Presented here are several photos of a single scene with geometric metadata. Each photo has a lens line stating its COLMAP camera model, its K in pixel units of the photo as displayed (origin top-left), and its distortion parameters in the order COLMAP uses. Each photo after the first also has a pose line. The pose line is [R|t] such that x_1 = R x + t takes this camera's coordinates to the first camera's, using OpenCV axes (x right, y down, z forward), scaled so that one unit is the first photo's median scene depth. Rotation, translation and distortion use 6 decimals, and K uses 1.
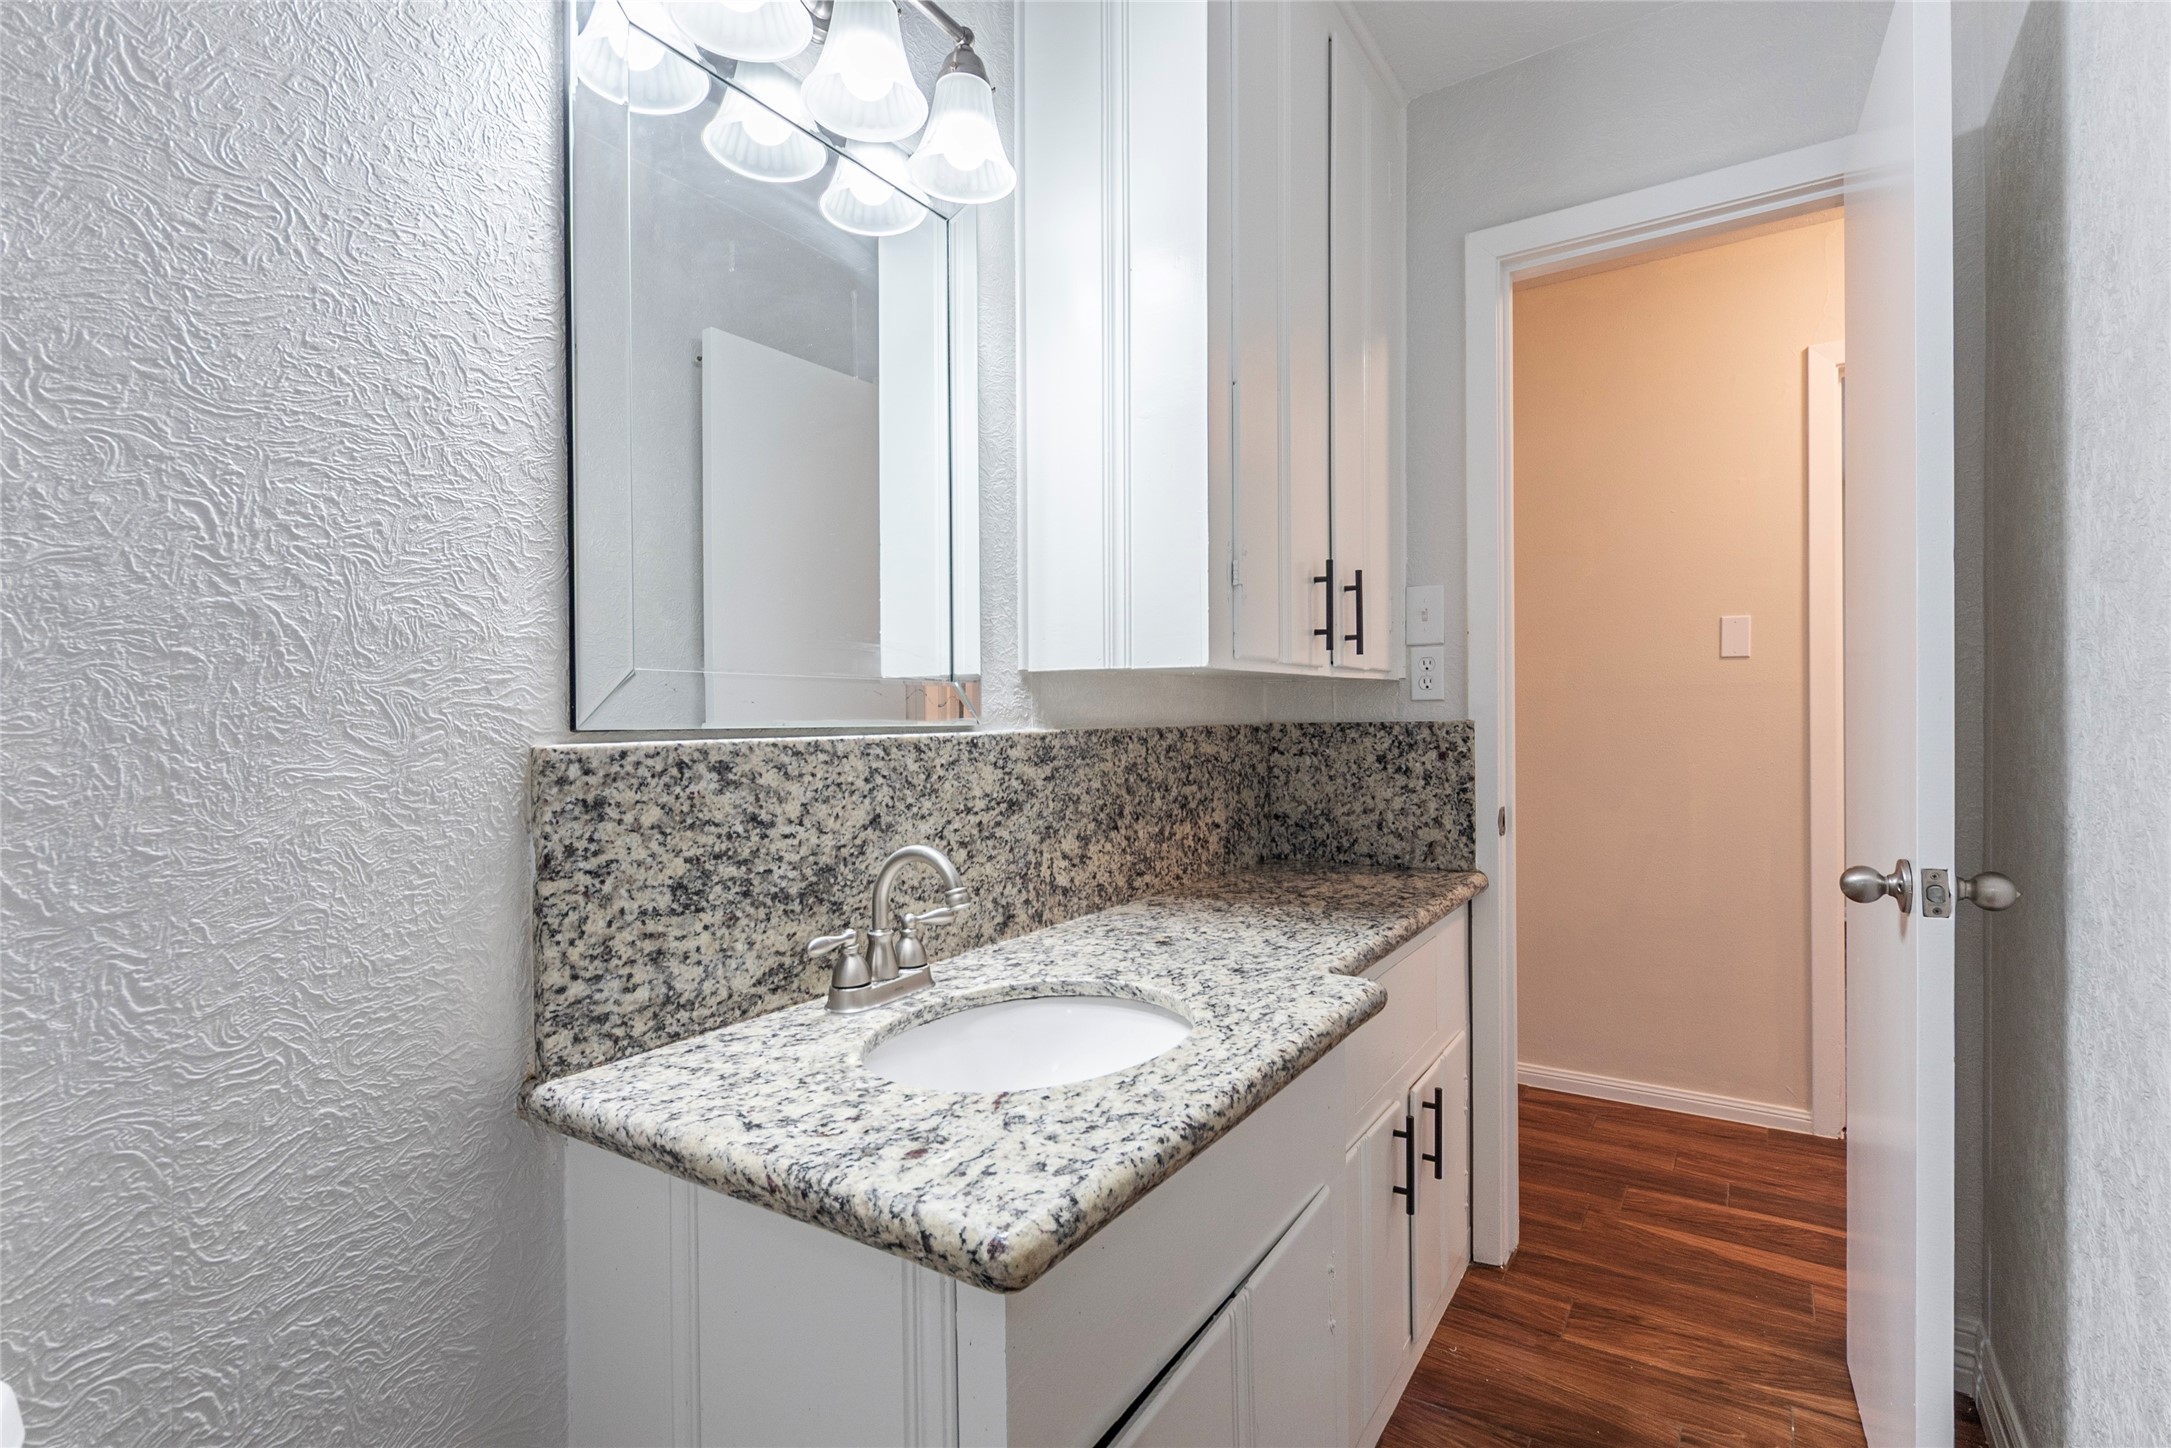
lens RADIAL K [[1025.9, 0, 1098.9], [0, 1025.9, 726.7], [0, 0, 1]] dist [0.005811, -0.007133]
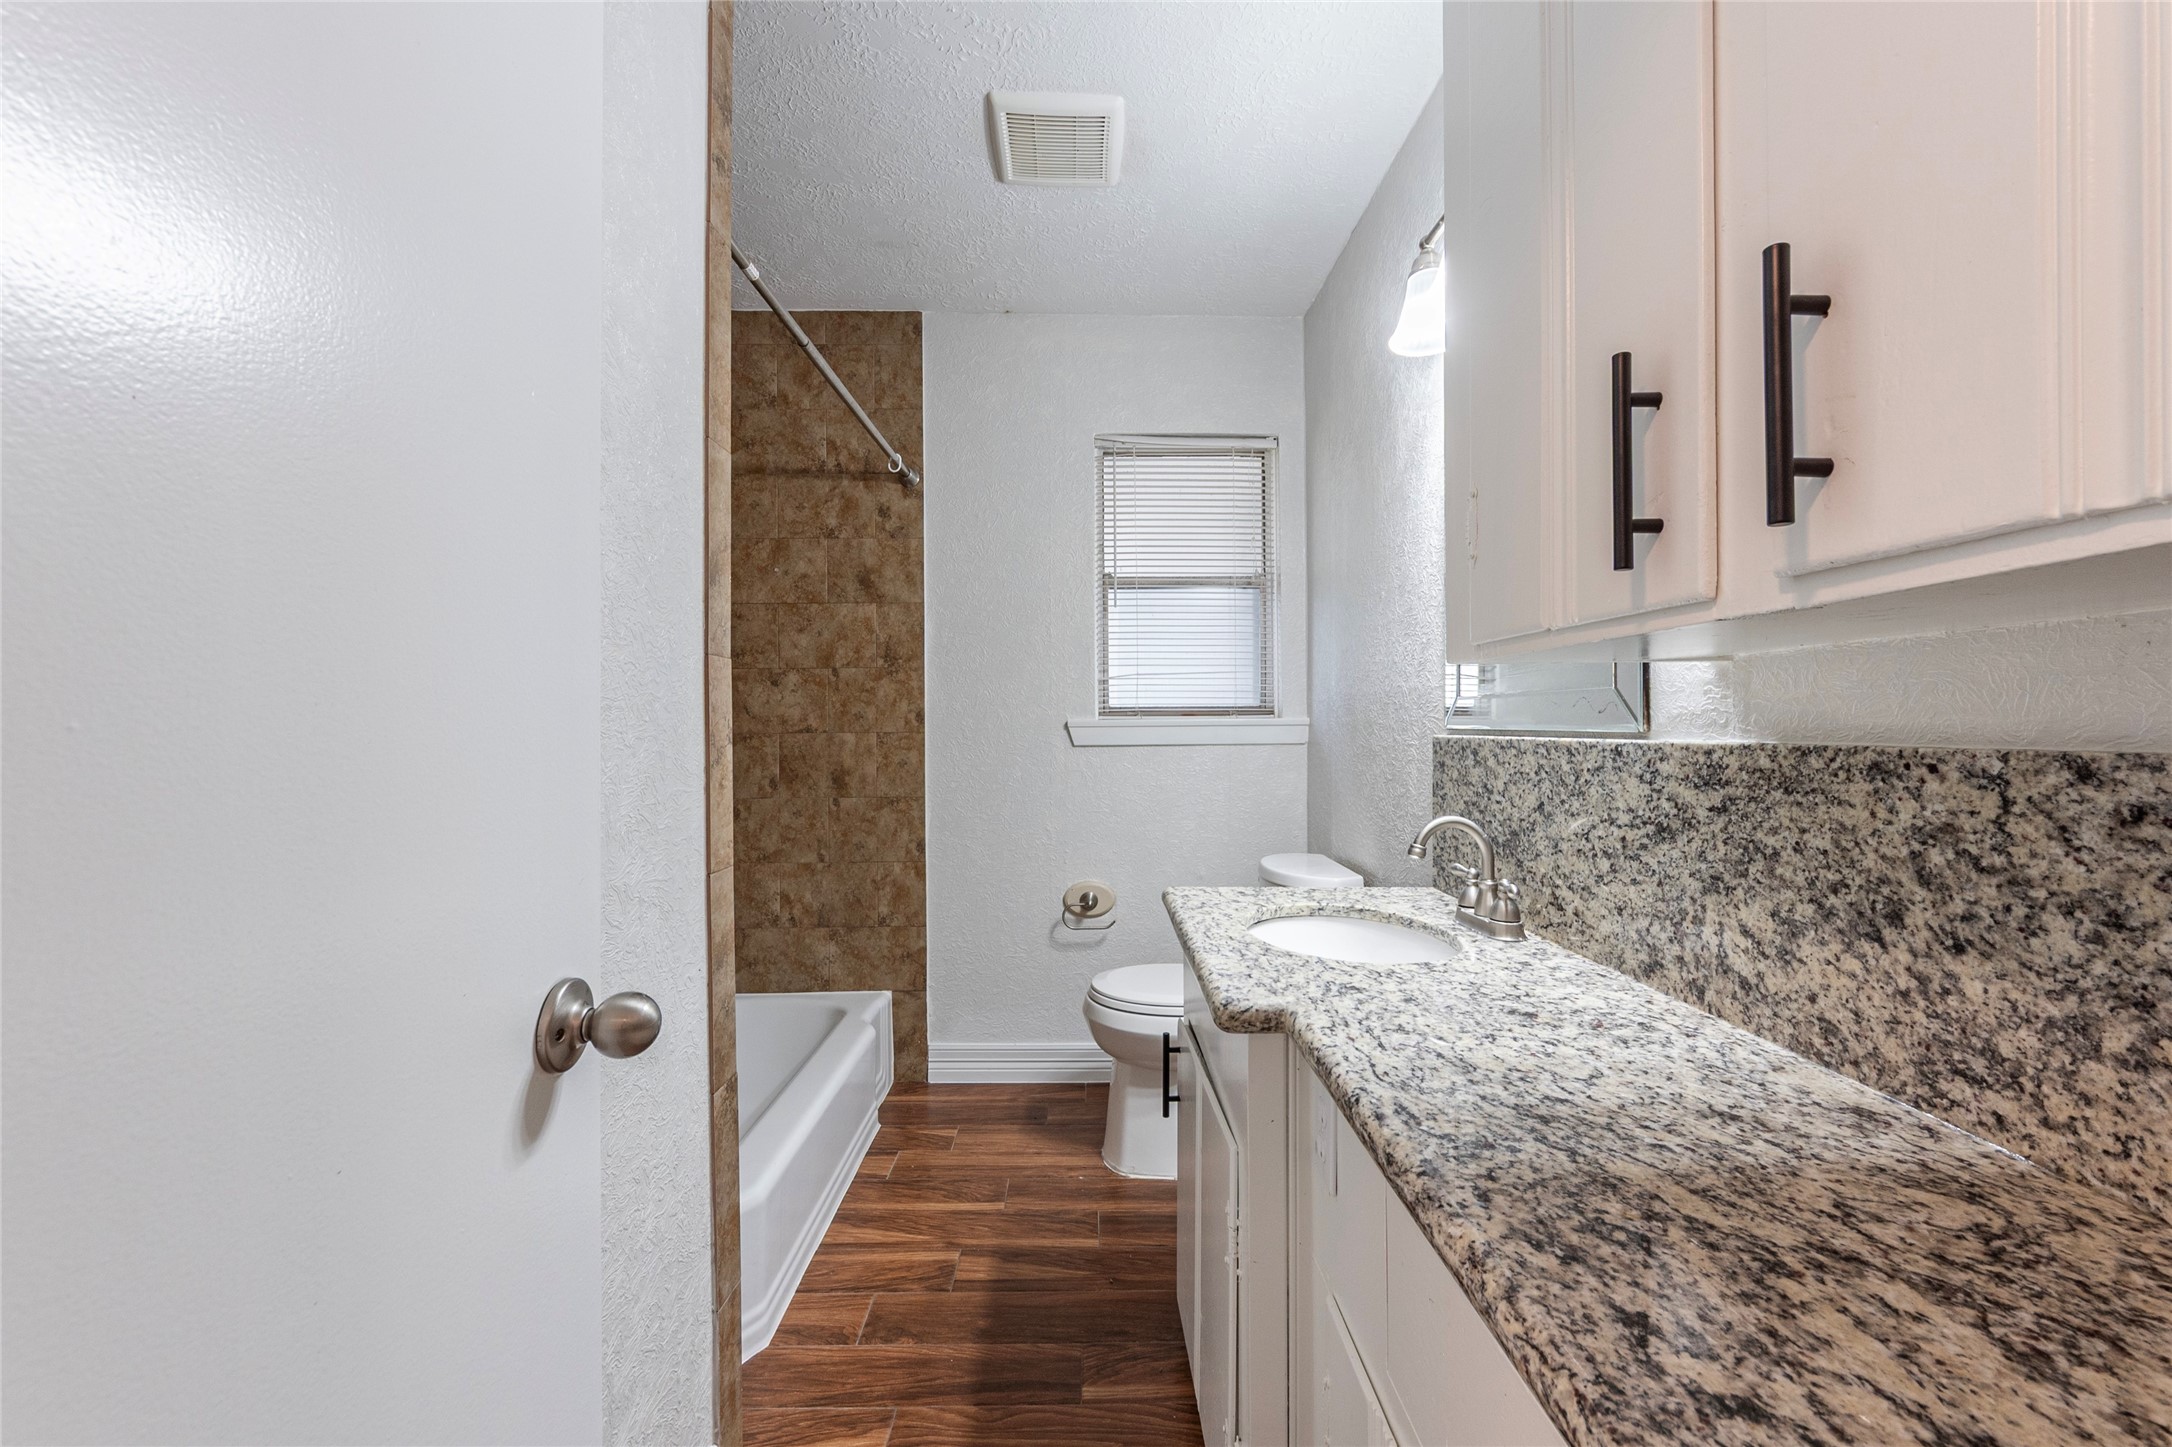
lens RADIAL K [[877.9, 0, 1091.4], [0, 877.9, 720.5], [0, 0, 1]] dist [-0.001321, -0.001591]
pose [[-0.836157, 0.009089, -0.548415, 0.660152], [0.005568, 0.999952, 0.008083, -0.019291], [0.548462, 0.003705, -0.836167, 1.292895]]
